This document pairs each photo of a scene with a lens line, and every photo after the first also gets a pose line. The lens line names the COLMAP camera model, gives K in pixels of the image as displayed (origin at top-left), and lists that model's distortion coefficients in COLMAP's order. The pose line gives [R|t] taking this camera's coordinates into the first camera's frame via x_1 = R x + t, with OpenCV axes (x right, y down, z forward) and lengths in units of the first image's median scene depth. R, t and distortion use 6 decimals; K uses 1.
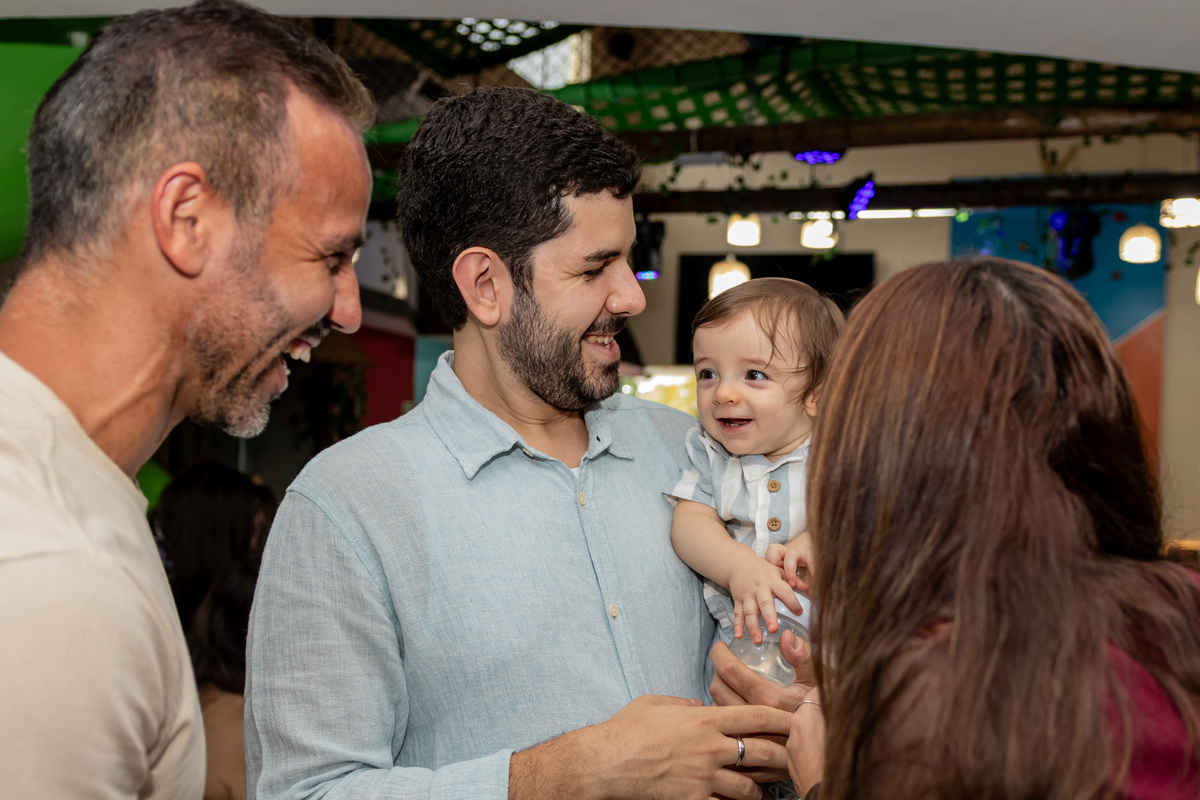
lens RADIAL K [[987.7, 0, 598.5], [0, 987.7, 405.6], [0, 0, 1]] dist [0.016980, 0.000658]
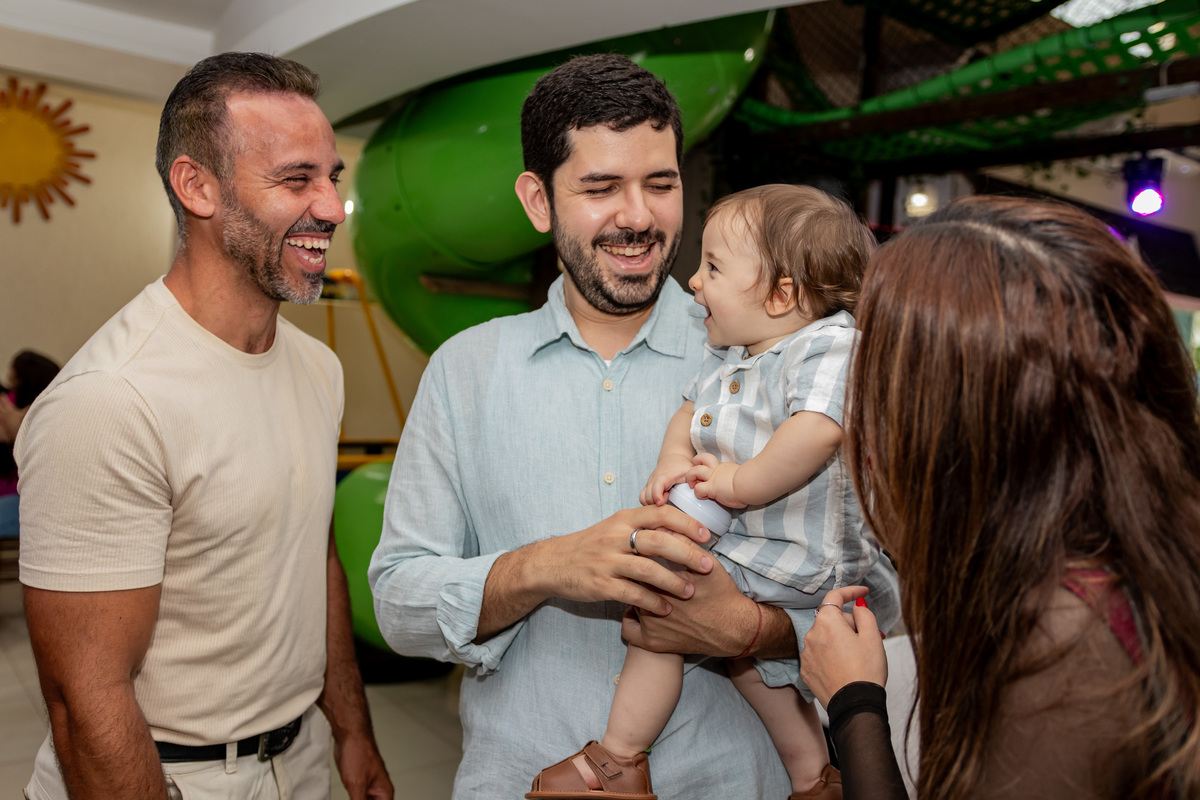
lens RADIAL K [[987.7, 0, 599.3], [0, 987.7, 396.6], [0, 0, 1]] dist [0.016980, 0.000658]
pose [[0.780413, 0.093798, -0.618189, 0.752519], [-0.102166, 0.994526, 0.021924, 0.087088], [0.616861, 0.046048, 0.785724, 0.051703]]
